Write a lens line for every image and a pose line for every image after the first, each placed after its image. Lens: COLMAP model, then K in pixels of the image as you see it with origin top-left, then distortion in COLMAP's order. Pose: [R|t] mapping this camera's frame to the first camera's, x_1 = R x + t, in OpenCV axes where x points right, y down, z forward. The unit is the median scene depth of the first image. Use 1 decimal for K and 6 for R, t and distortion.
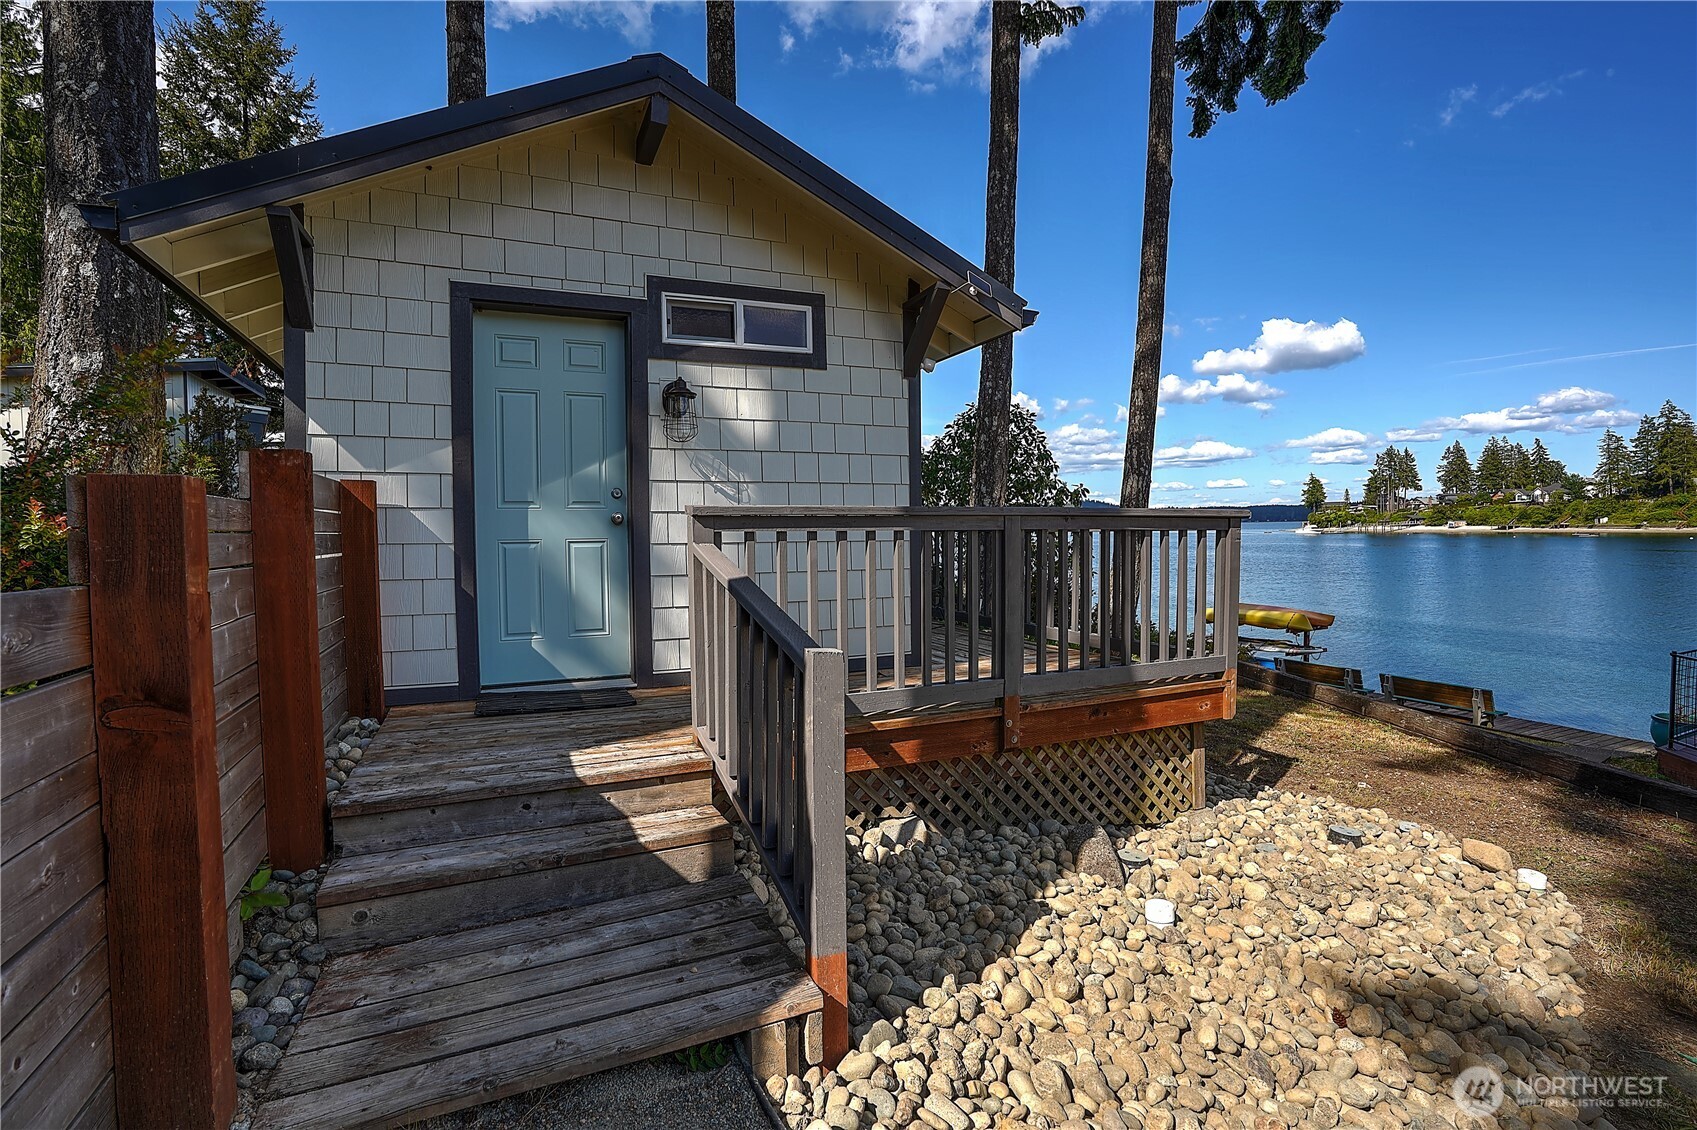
lens RADIAL K [[755.4, 0, 848.5], [0, 755.4, 565.0], [0, 0, 1]] dist [-0.001318, -0.000227]
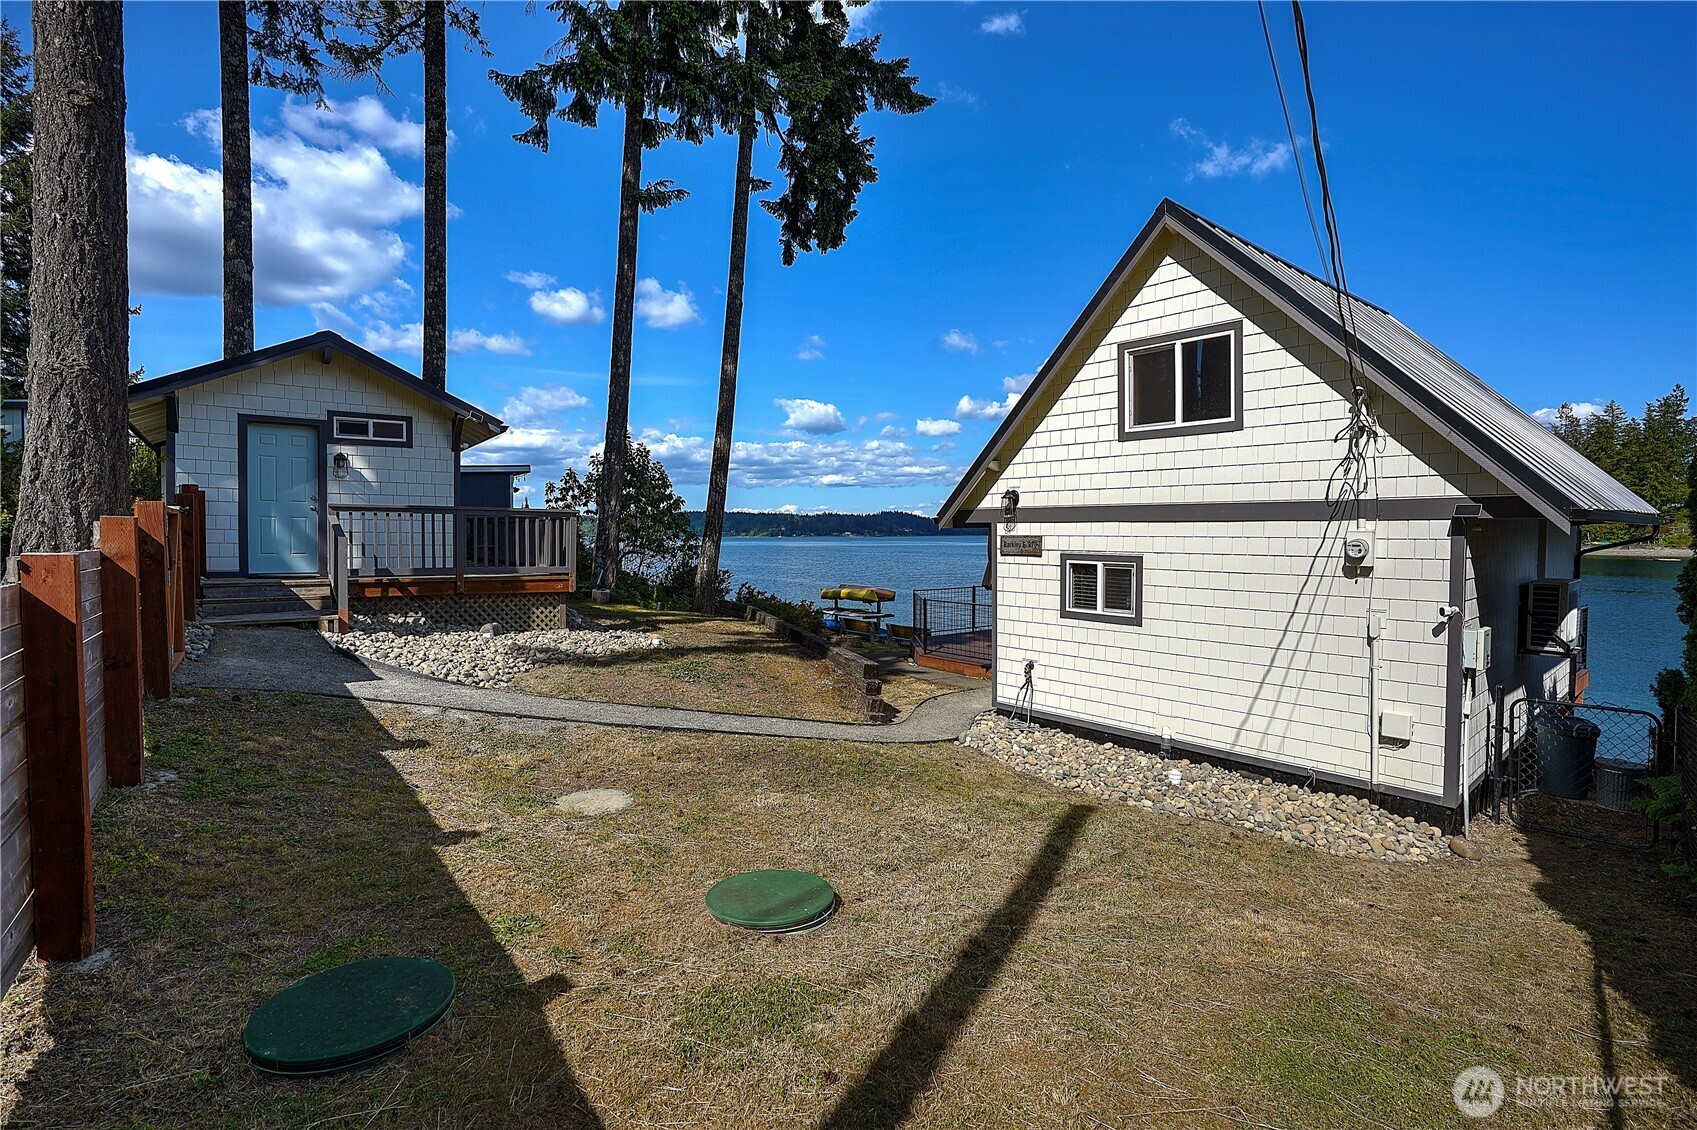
lens RADIAL K [[775.6, 0, 812.4], [0, 775.6, 567.1], [0, 0, 1]] dist [0.000731, 0.000308]
pose [[0.982350, 0.009286, 0.186821, 0.800612], [-0.007874, 0.999935, -0.008298, 0.131995], [-0.186886, 0.006681, 0.982359, -1.731508]]
